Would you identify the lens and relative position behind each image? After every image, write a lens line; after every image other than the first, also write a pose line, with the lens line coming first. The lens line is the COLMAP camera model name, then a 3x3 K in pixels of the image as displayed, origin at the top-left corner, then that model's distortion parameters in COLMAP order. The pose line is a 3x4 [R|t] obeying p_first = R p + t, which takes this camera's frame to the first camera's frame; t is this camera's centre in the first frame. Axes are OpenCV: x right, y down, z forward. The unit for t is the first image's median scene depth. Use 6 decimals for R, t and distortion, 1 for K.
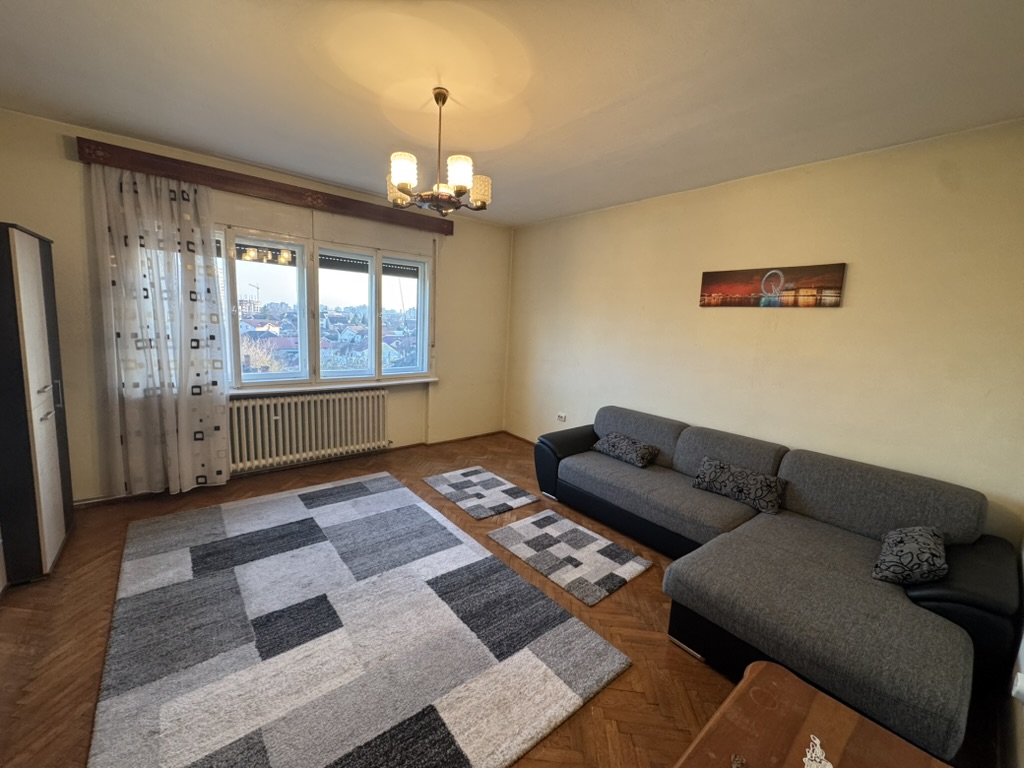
lens RADIAL K [[409.2, 0, 509.0], [0, 409.2, 382.4], [0, 0, 1]] dist [-0.002904, -0.000360]
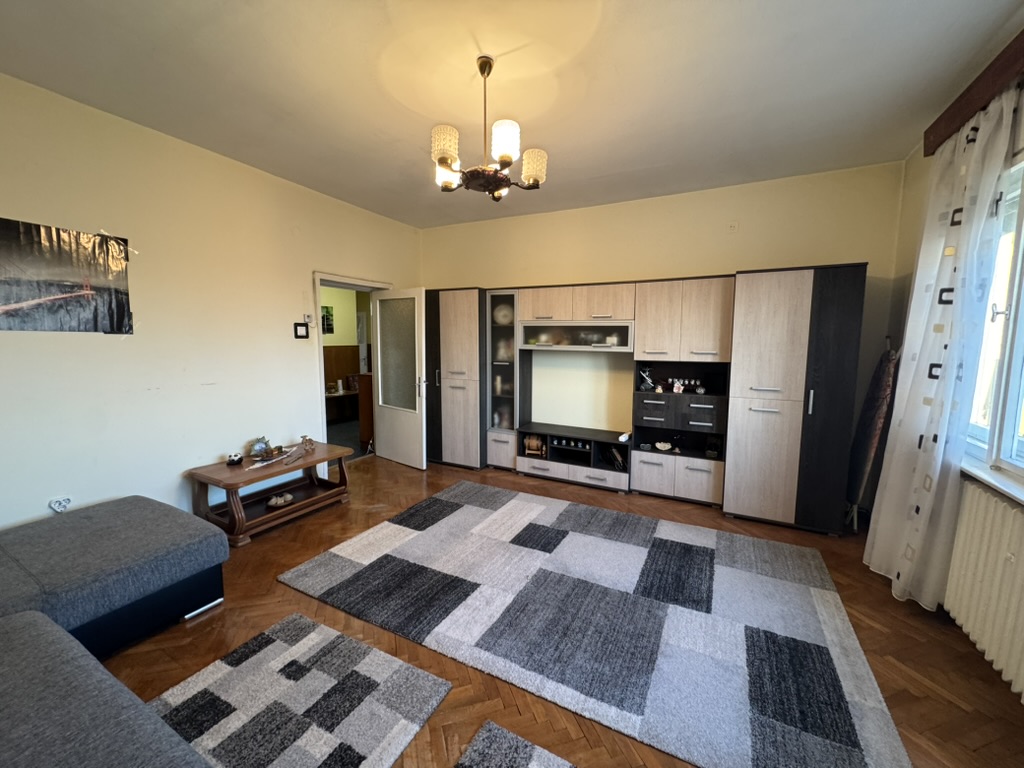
lens RADIAL K [[409.2, 0, 512.6], [0, 409.2, 382.9], [0, 0, 1]] dist [-0.002904, -0.000360]
pose [[-0.916965, -0.013197, -0.398749, 0.104162], [-0.110978, 0.968445, 0.223154, -0.176229], [0.383222, 0.248877, -0.889495, 1.585098]]
